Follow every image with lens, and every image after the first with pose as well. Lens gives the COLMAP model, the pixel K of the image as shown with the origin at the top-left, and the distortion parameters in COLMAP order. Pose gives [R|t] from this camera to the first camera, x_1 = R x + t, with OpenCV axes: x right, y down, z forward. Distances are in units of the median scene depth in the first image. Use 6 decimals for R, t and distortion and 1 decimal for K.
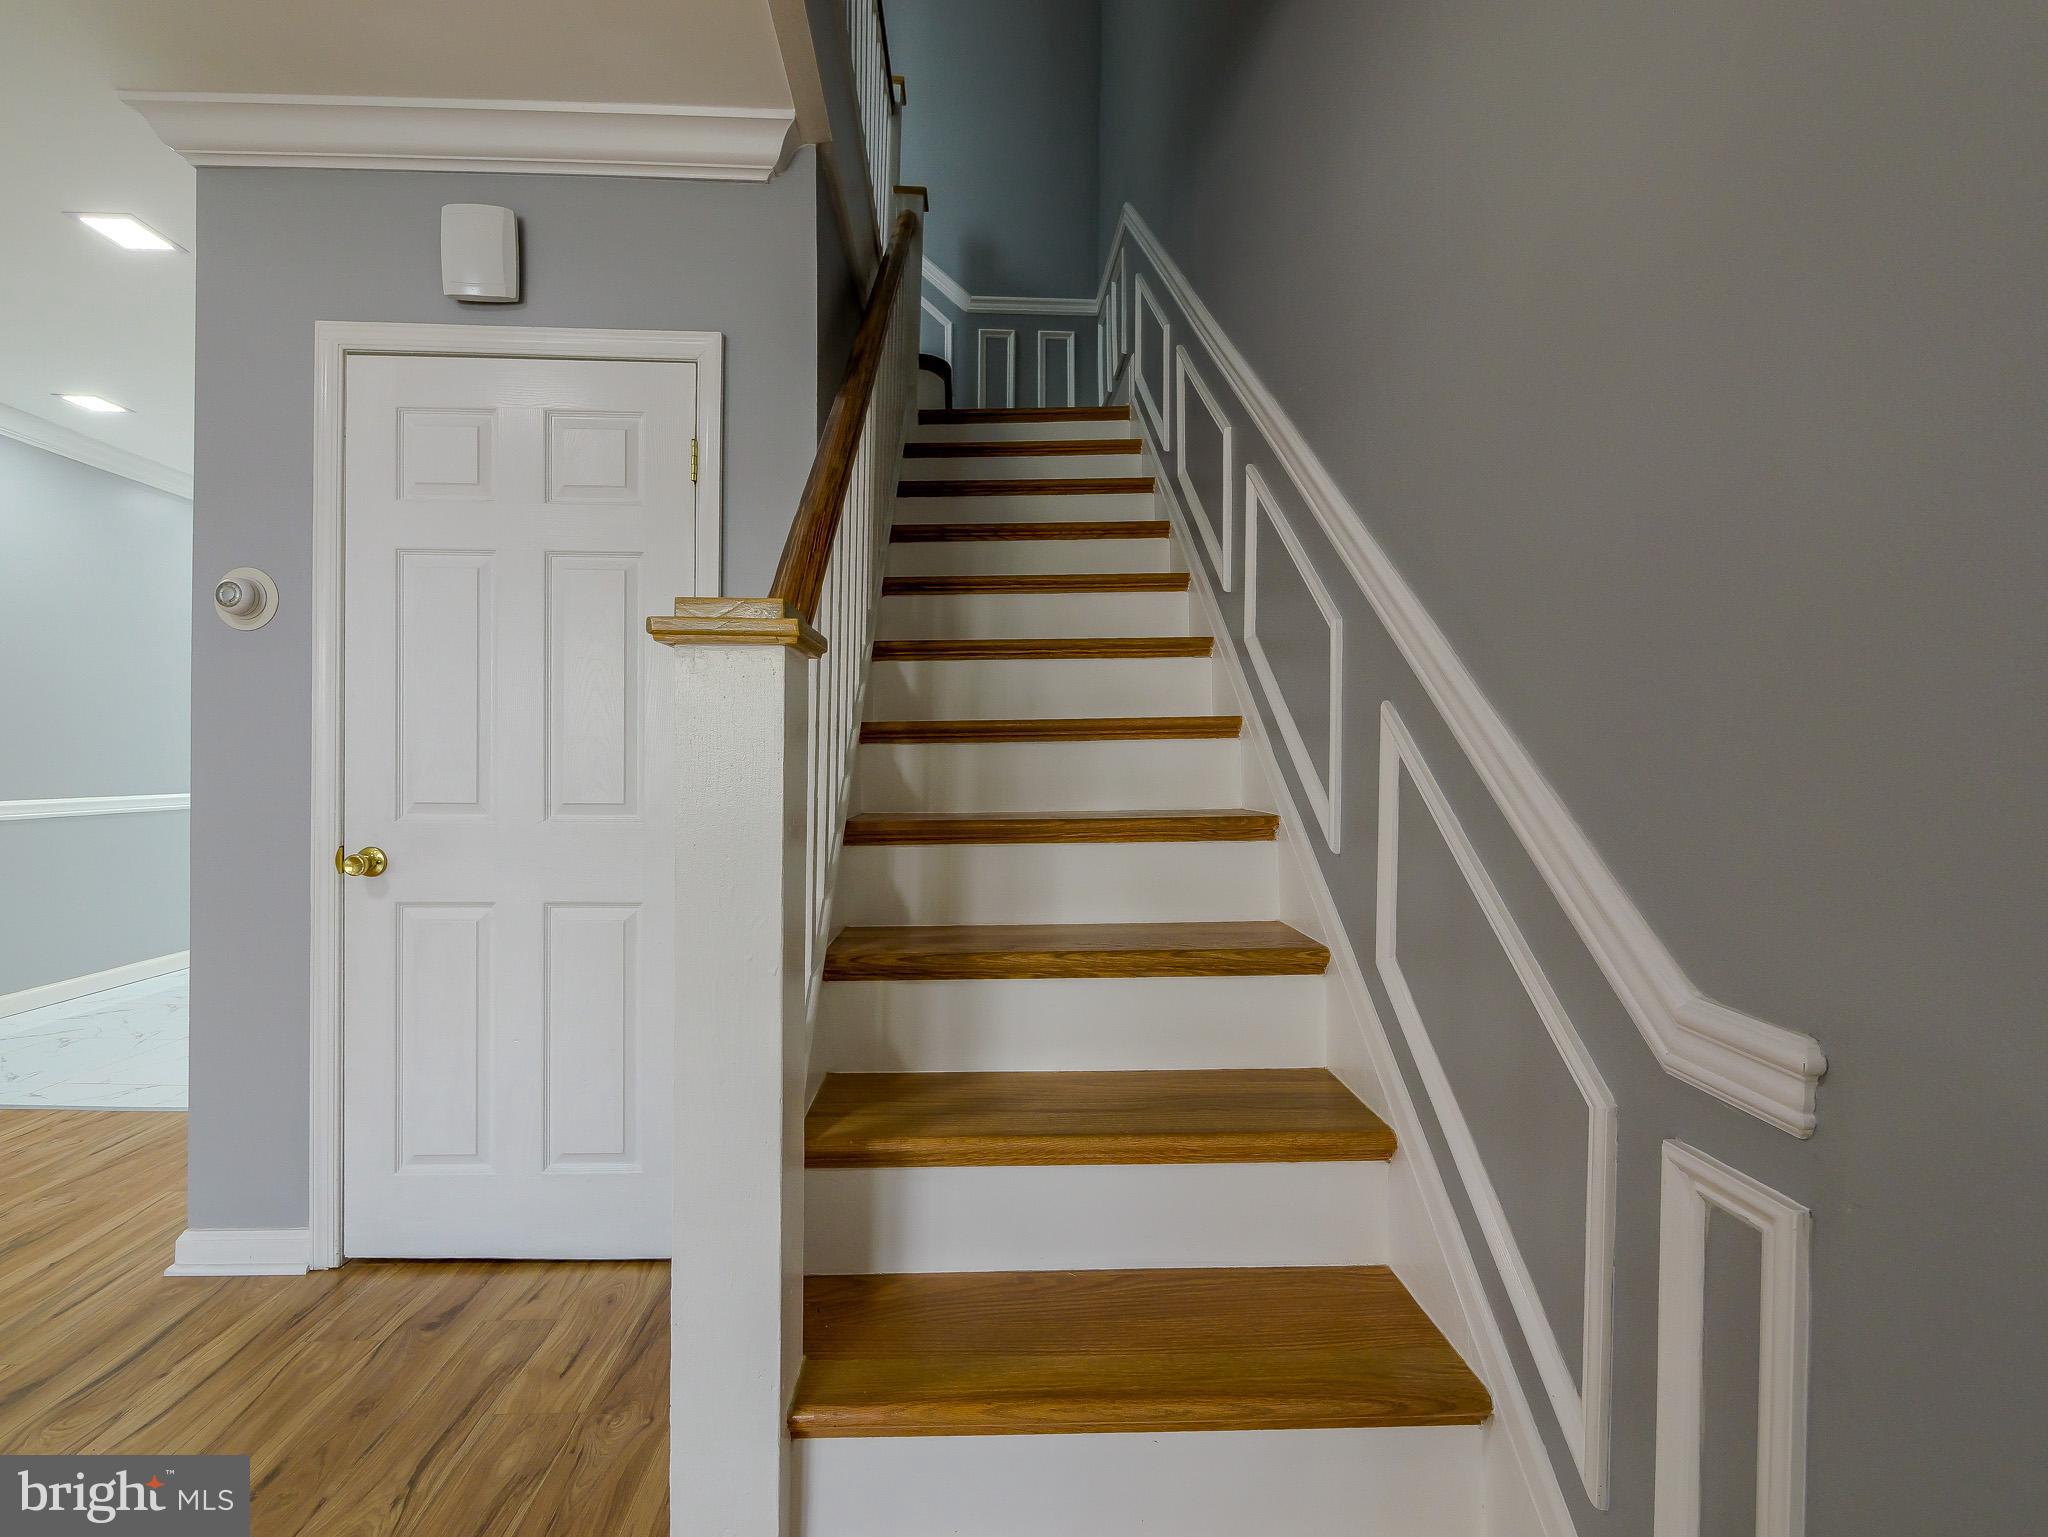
lens RADIAL K [[872.4, 0, 1002.2], [0, 872.4, 768.0], [0, 0, 1]] dist [-0.002573, -0.000121]
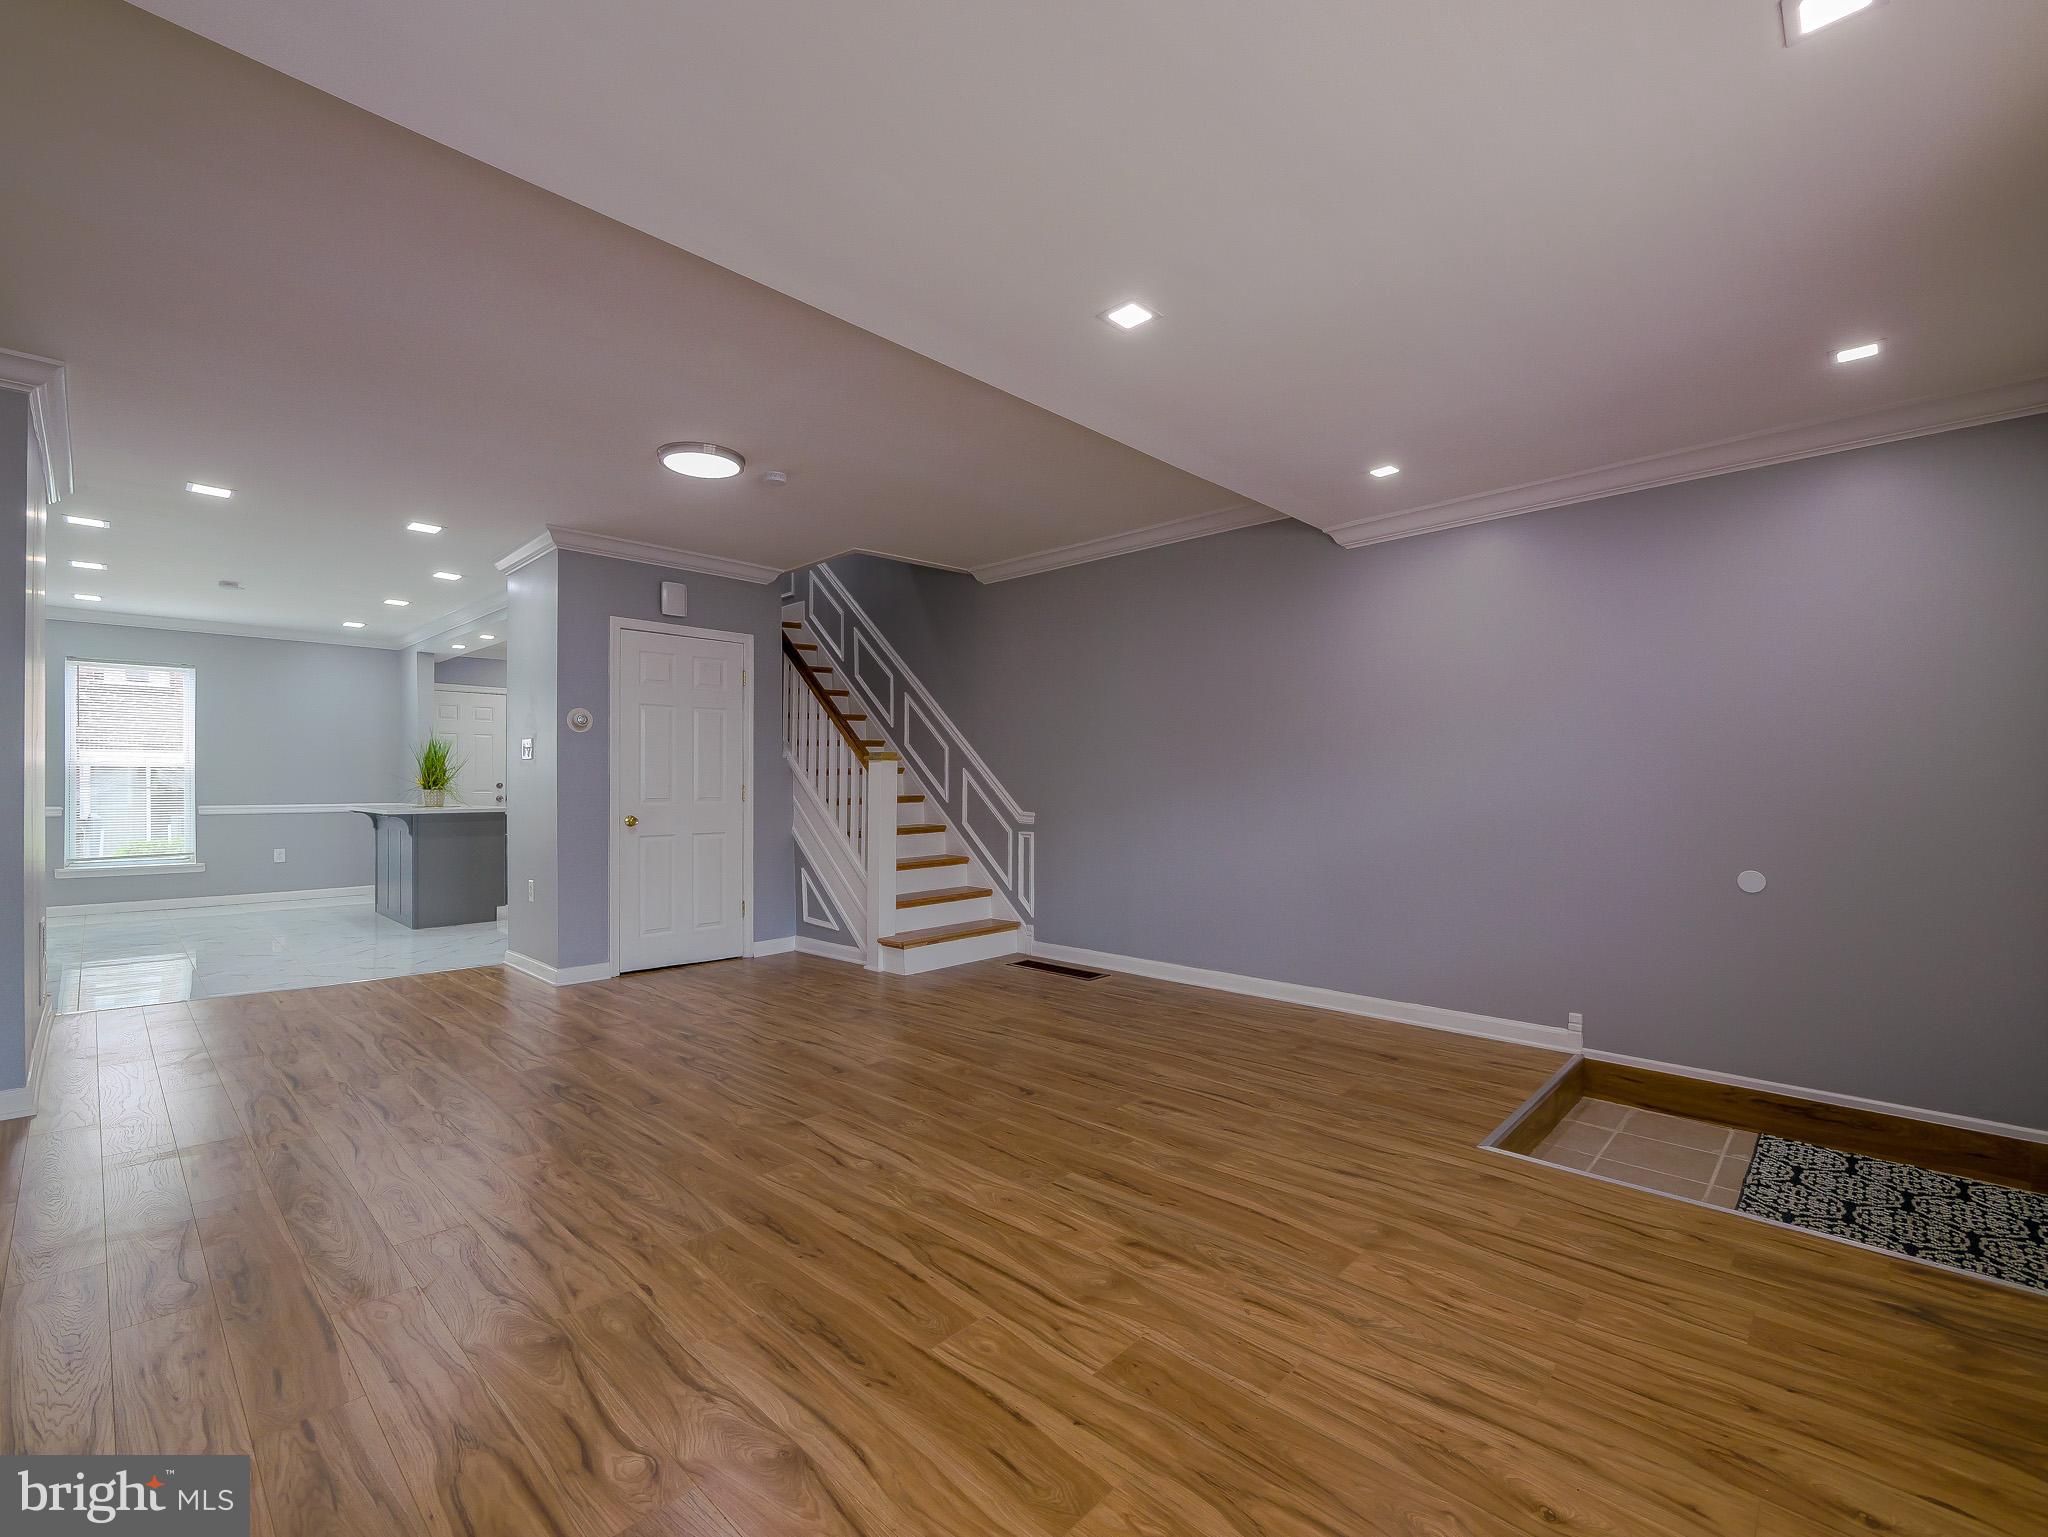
lens RADIAL K [[877.7, 0, 1050.2], [0, 877.7, 786.7], [0, 0, 1]] dist [-0.007484, -0.000740]
pose [[0.703805, -0.013492, 0.710265, -1.694075], [0.015572, 0.999872, 0.003563, 0.010144], [-0.710222, 0.008553, 0.703926, -1.729440]]
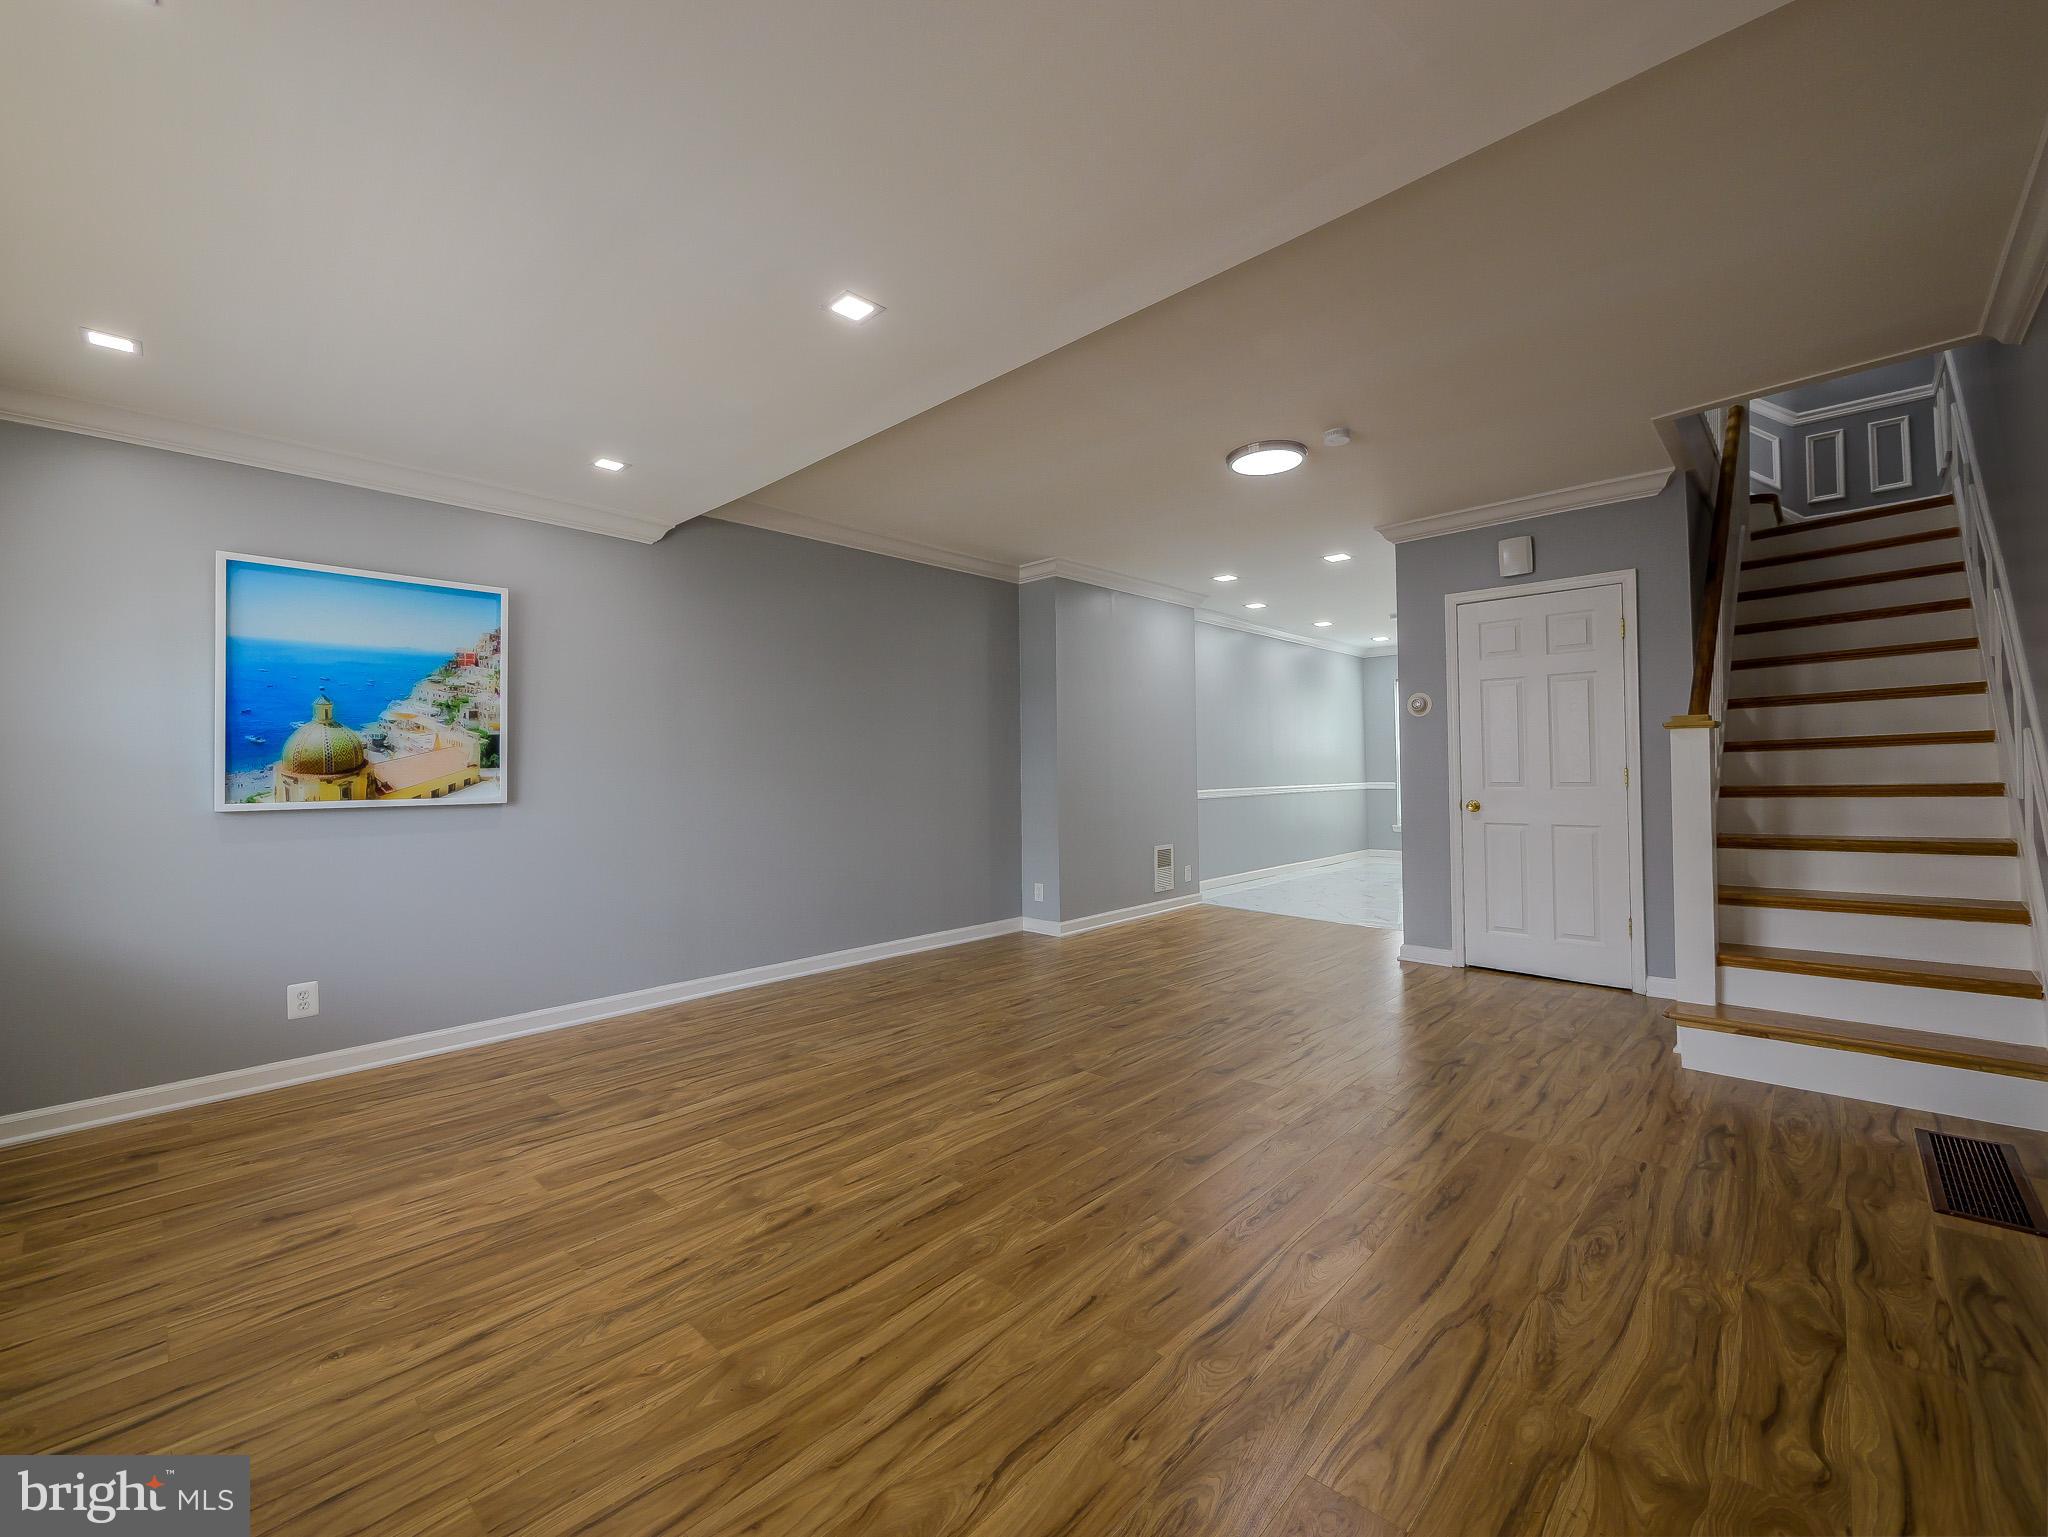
lens RADIAL K [[867.7, 0, 1005.5], [0, 867.7, 762.1], [0, 0, 1]] dist [-0.004589, -0.000282]
pose [[0.689614, -0.026874, -0.723679, 0.147245], [0.013333, 0.999613, -0.024416, 0.022148], [0.724055, 0.007189, 0.689705, -1.638591]]
